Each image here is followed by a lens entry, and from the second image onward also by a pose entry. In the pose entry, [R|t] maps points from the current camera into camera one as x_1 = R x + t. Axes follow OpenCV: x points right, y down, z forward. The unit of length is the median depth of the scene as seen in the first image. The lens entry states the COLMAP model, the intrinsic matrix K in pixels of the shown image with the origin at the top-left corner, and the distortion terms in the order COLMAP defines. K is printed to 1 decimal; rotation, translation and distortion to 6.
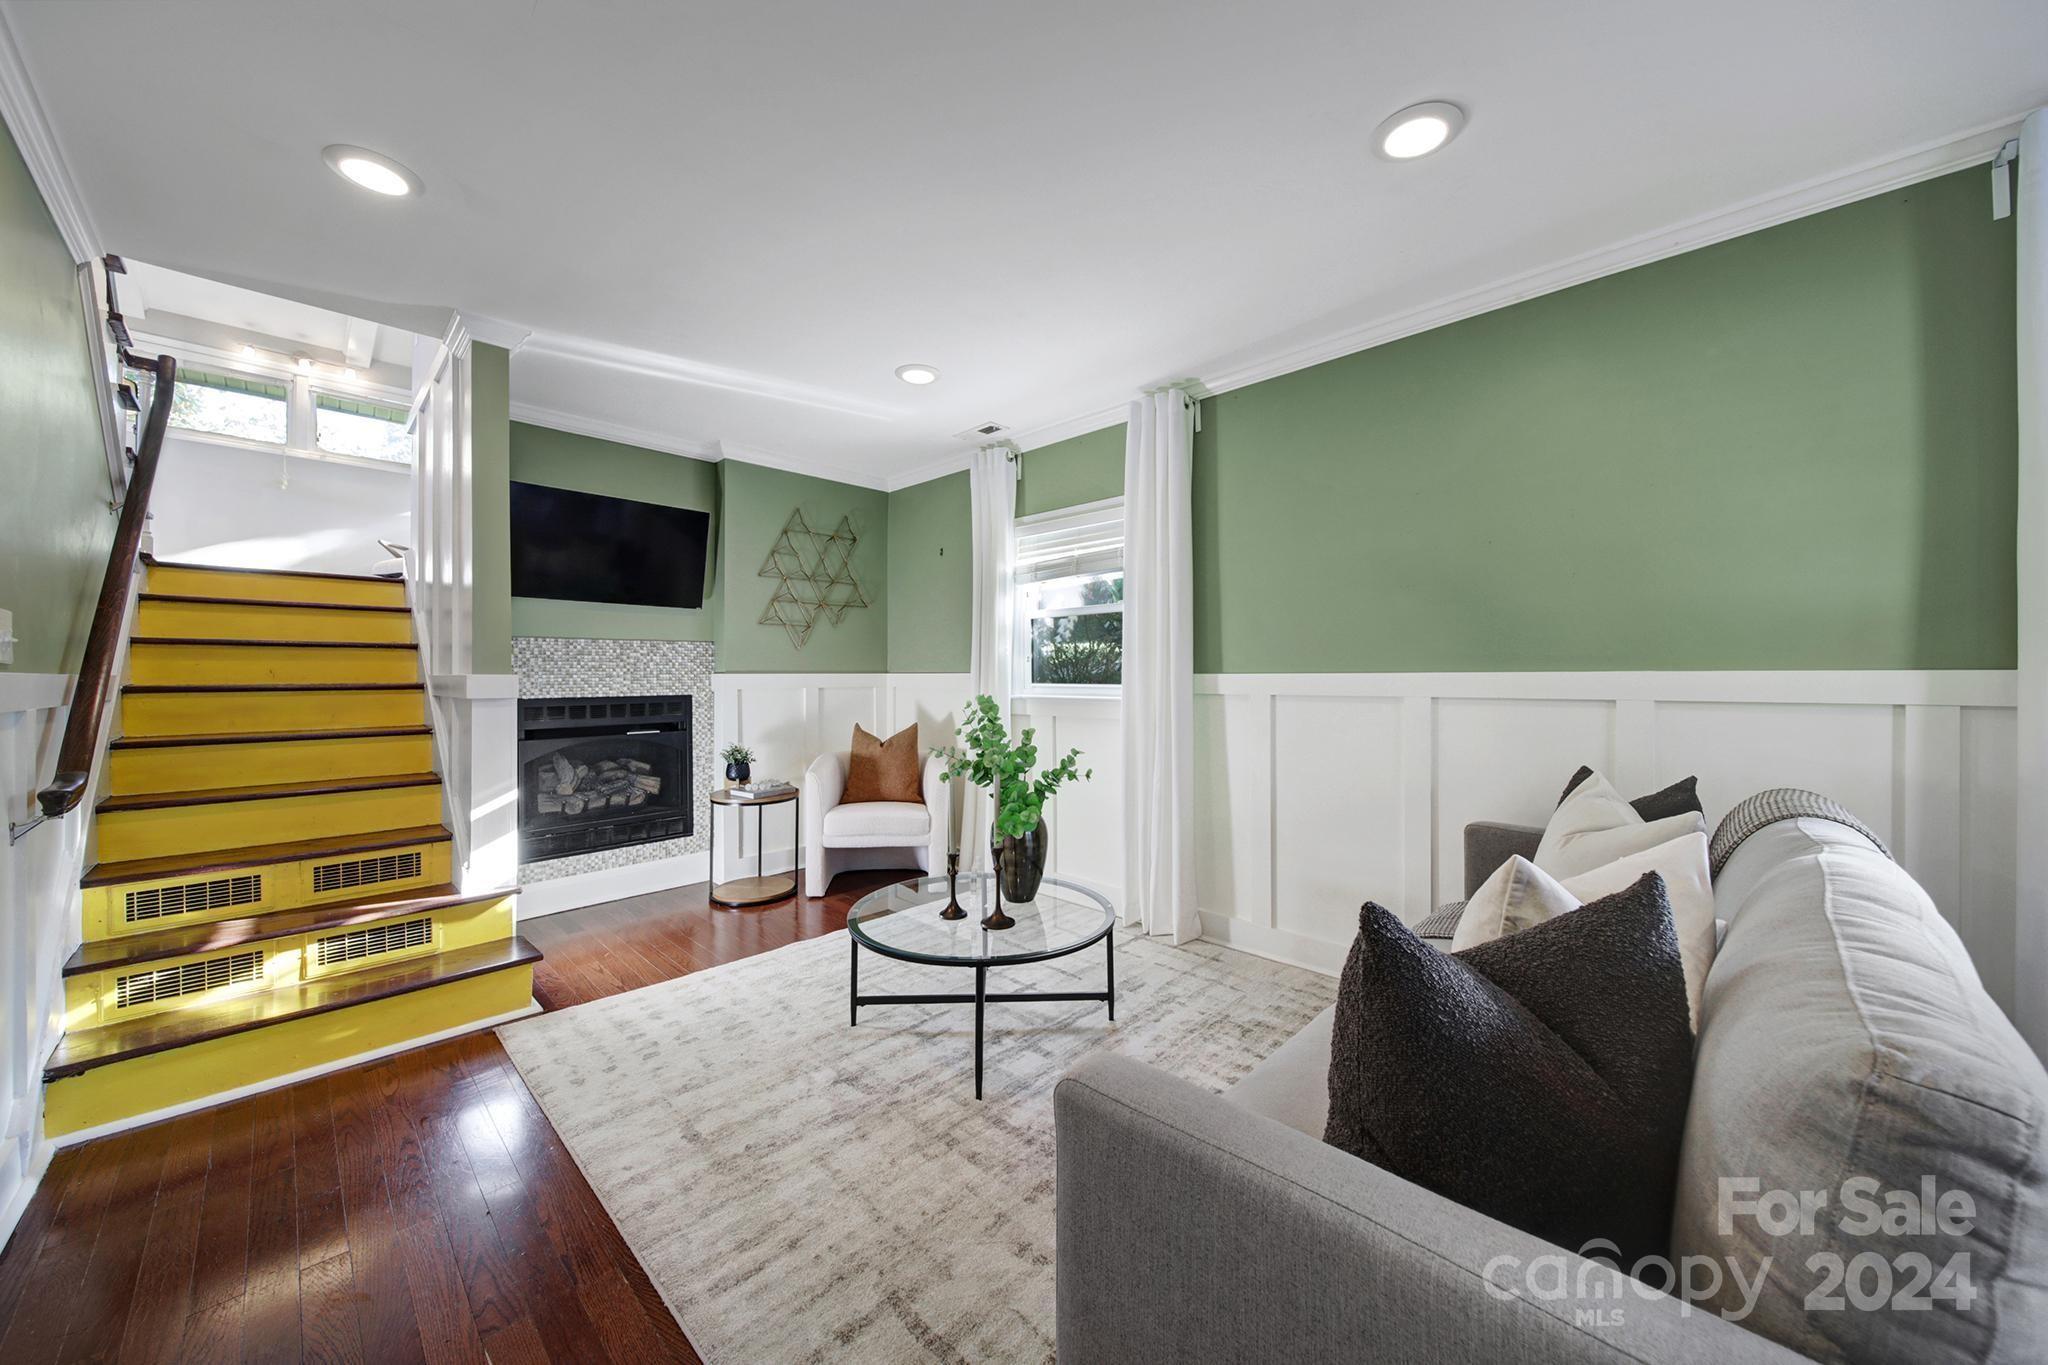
lens RADIAL K [[722.0, 0, 1028.0], [0, 722.0, 674.8], [0, 0, 1]] dist [-0.001166, -0.000487]
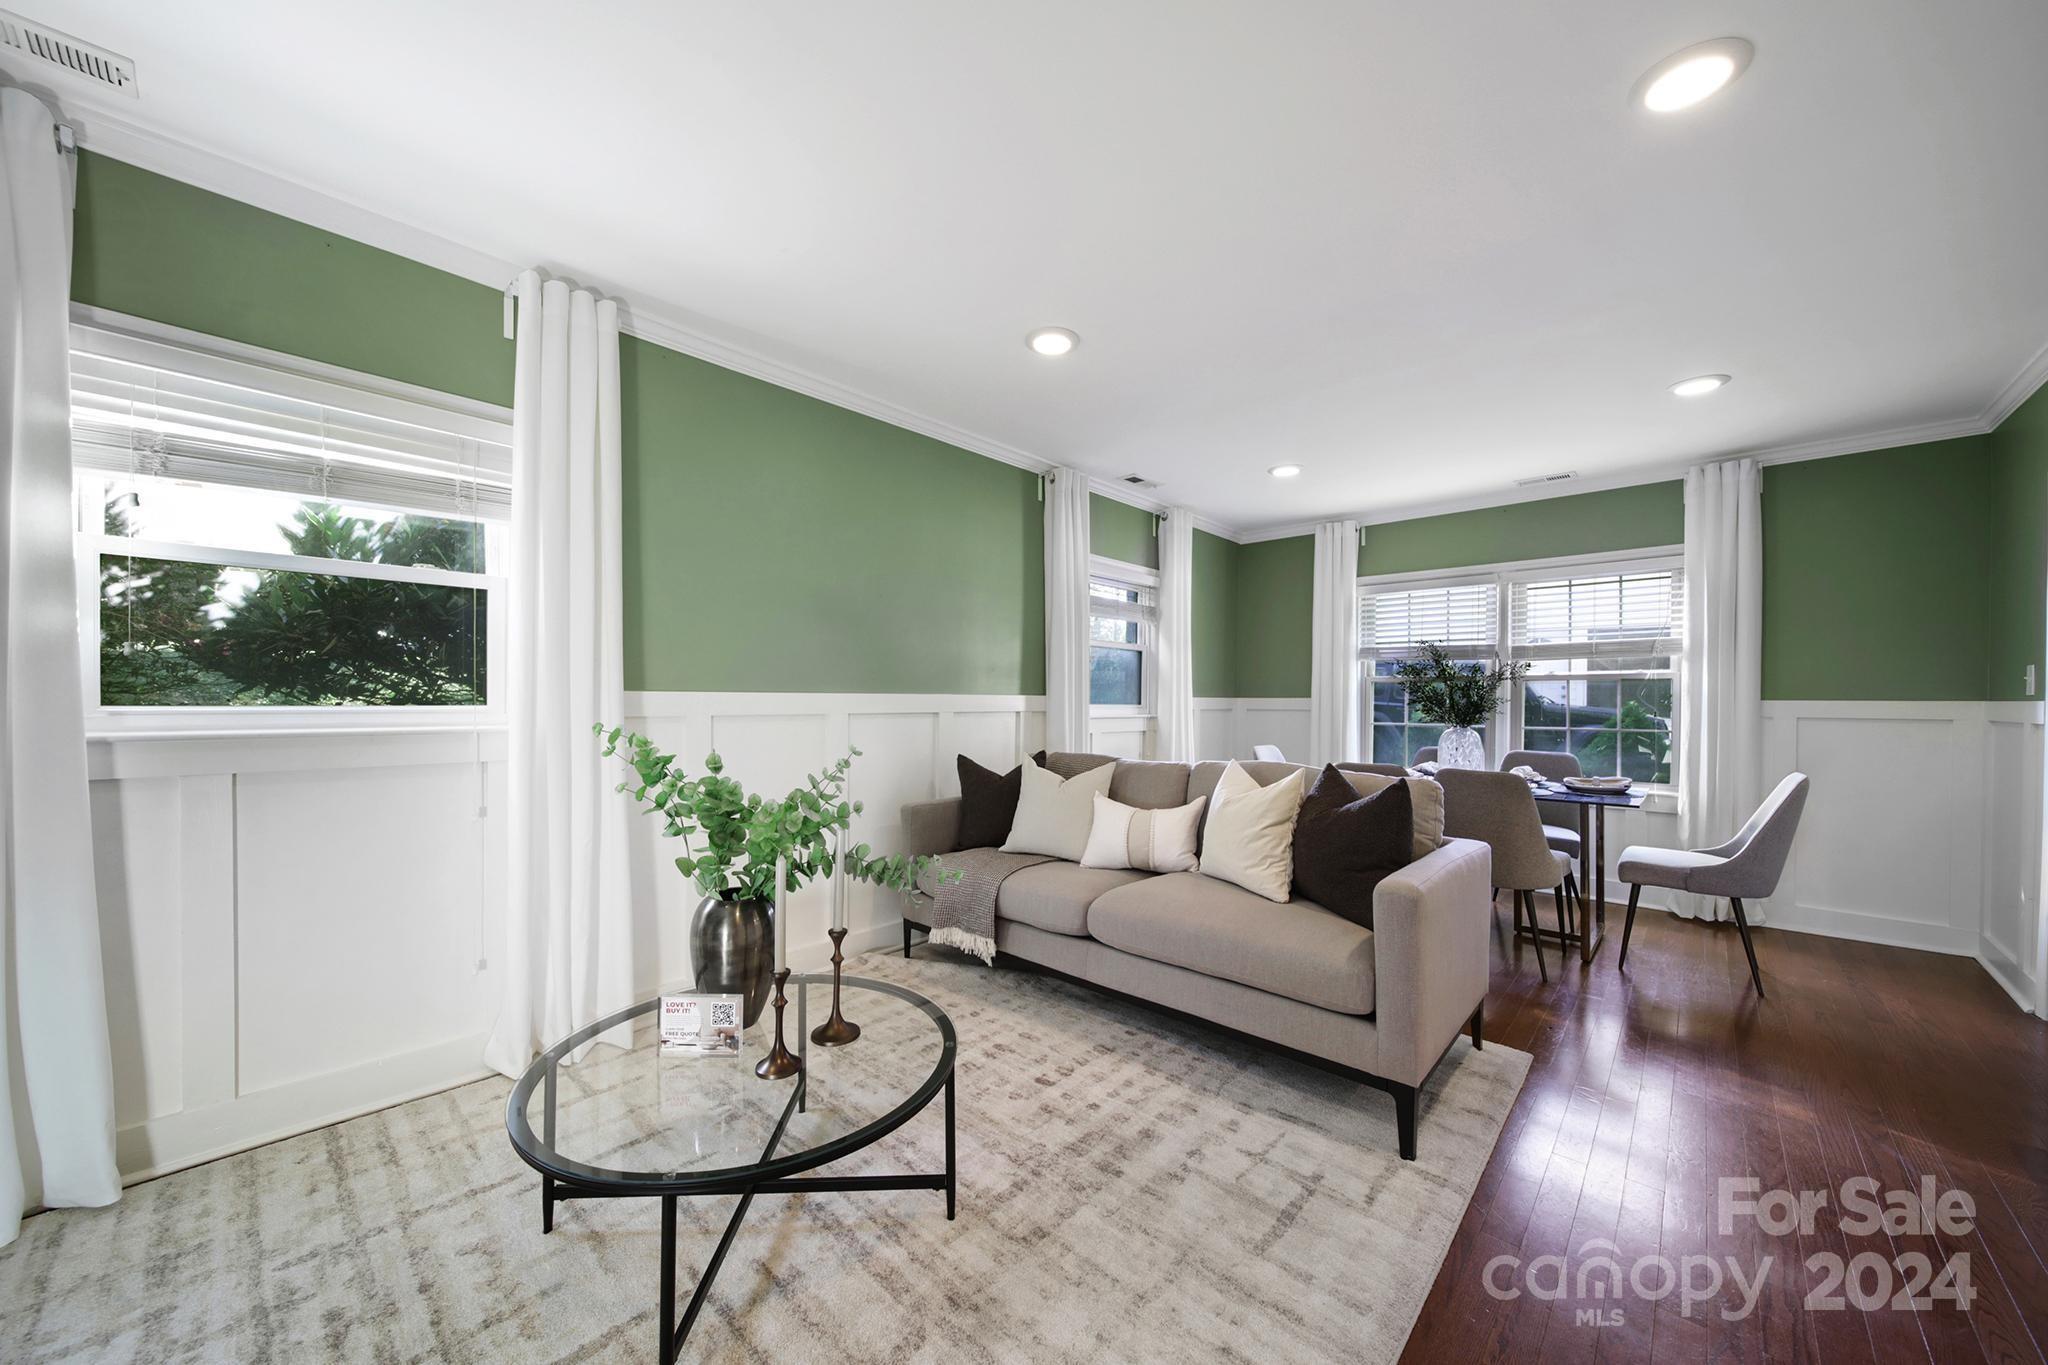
lens RADIAL K [[749.8, 0, 1028.8], [0, 749.8, 696.2], [0, 0, 1]] dist [0.000691, 0.000034]
pose [[-0.027997, 0.006253, 0.999588, -0.494090], [-0.006666, 0.999957, -0.006442, 0.006030], [-0.999586, -0.006844, -0.027955, 0.512349]]
